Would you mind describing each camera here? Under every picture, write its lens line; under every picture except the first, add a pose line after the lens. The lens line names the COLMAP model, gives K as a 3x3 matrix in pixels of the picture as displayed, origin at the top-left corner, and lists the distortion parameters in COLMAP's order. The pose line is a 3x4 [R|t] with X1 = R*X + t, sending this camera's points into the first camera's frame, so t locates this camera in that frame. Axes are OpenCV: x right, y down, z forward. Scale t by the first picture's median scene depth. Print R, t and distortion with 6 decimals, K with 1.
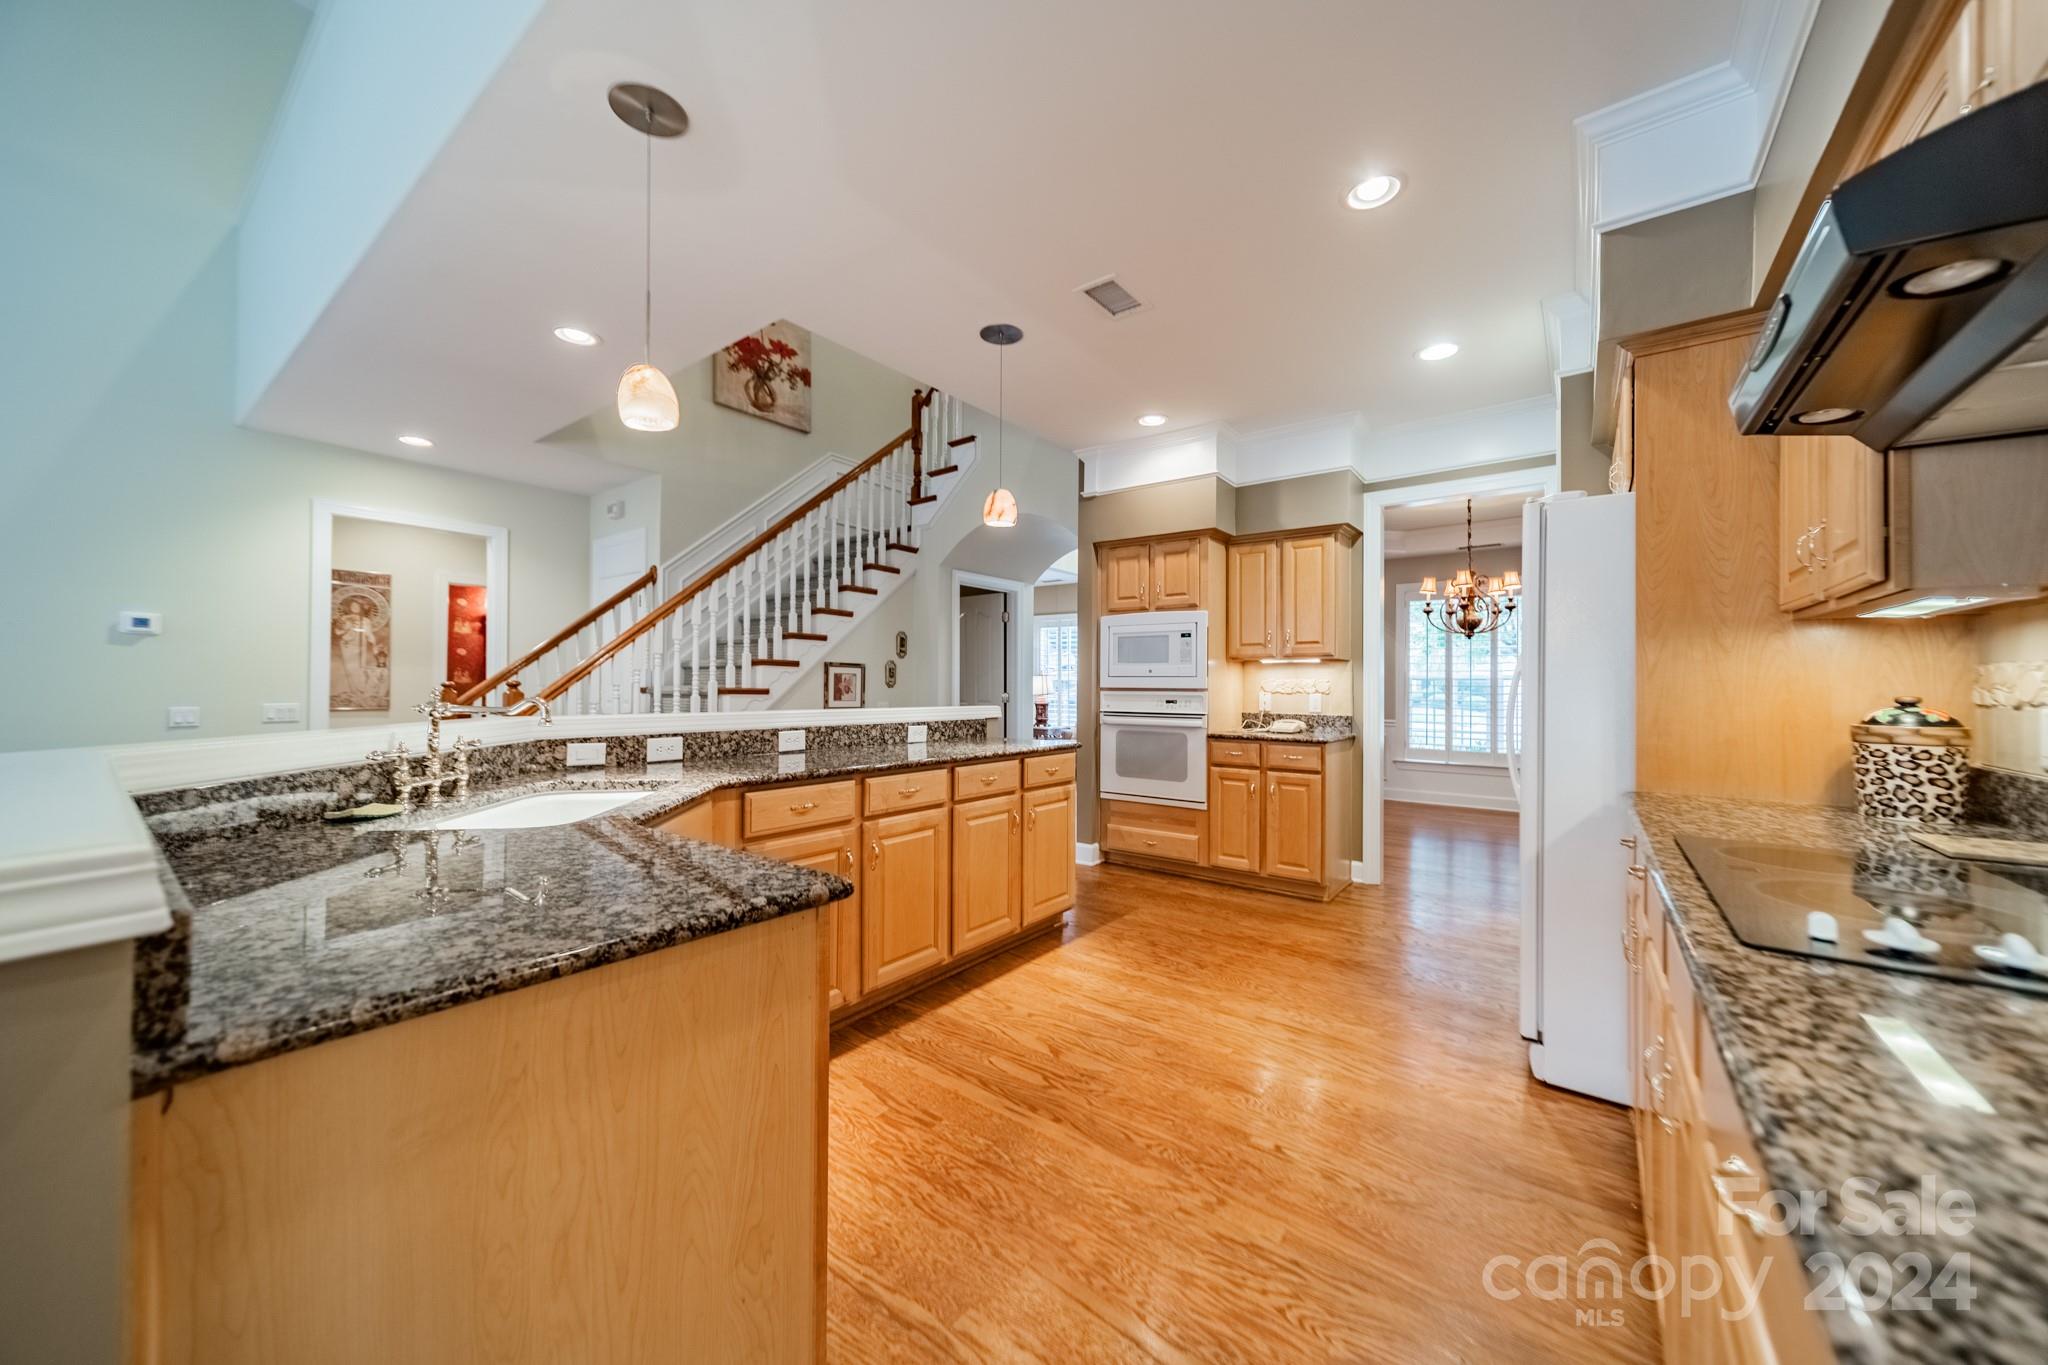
lens RADIAL K [[724.1, 0, 1040.8], [0, 724.1, 679.7], [0, 0, 1]] dist [0.007103, -0.000210]
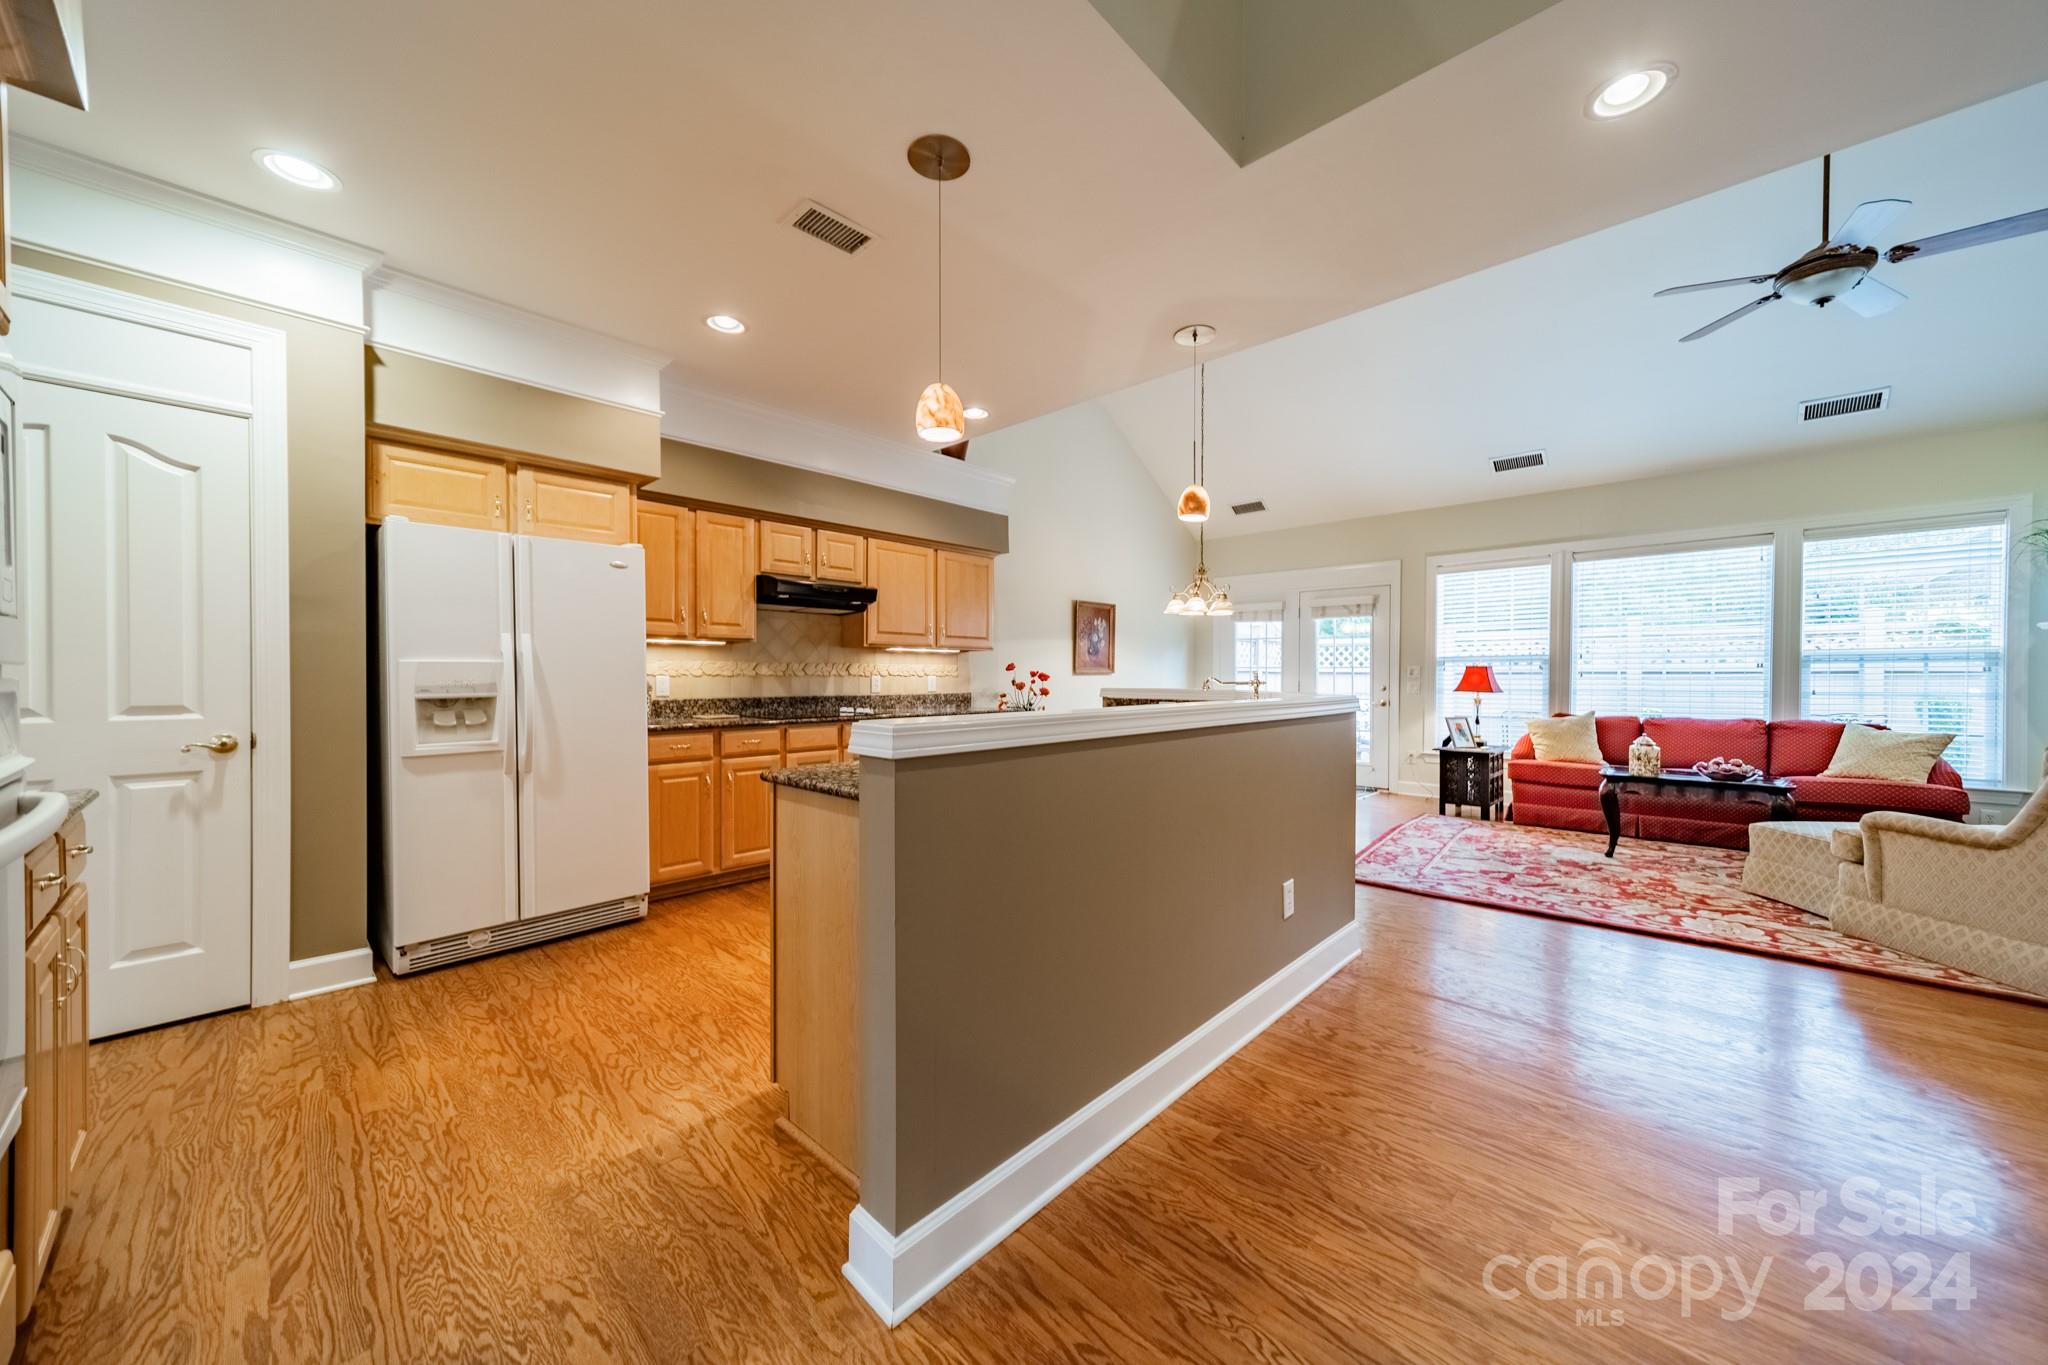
lens RADIAL K [[724.1, 0, 1035.0], [0, 724.1, 686.7], [0, 0, 1]] dist [0.007103, -0.000210]
pose [[-0.993195, -0.009194, 0.116102, -0.166546], [-0.008236, 0.999928, 0.008725, 0.014341], [-0.116174, 0.007709, -0.993199, 1.212428]]
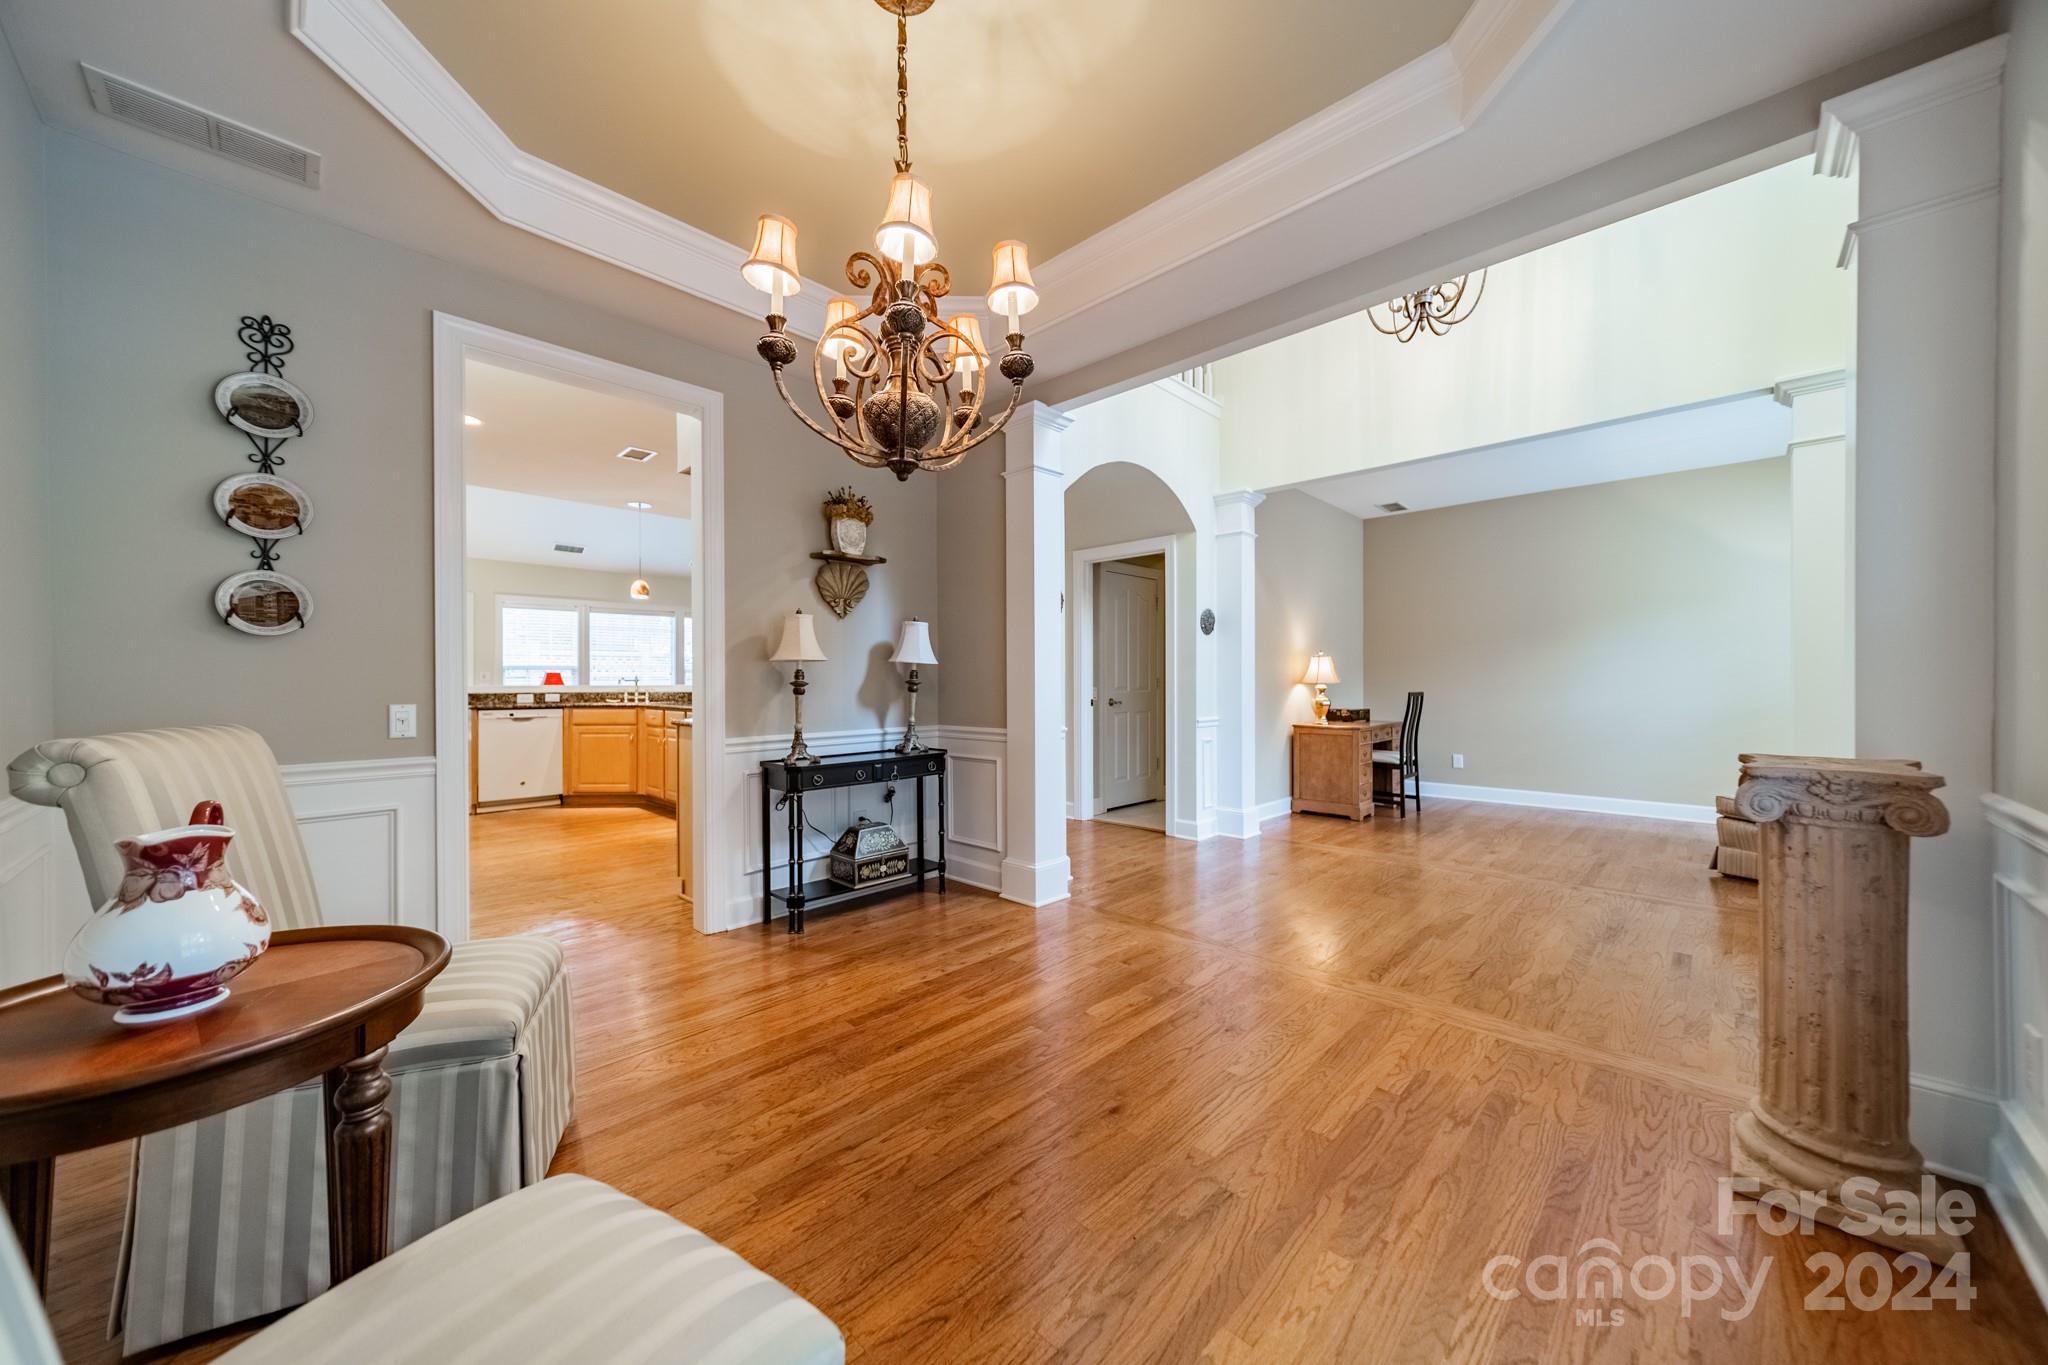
lens RADIAL K [[724.1, 0, 1015.4], [0, 724.1, 681.4], [0, 0, 1]] dist [0.007103, -0.000210]
pose [[-0.133929, -0.005878, -0.990973, 1.140200], [0.011855, 0.999901, -0.007534, 0.039762], [0.990920, -0.012757, -0.133846, 1.408271]]
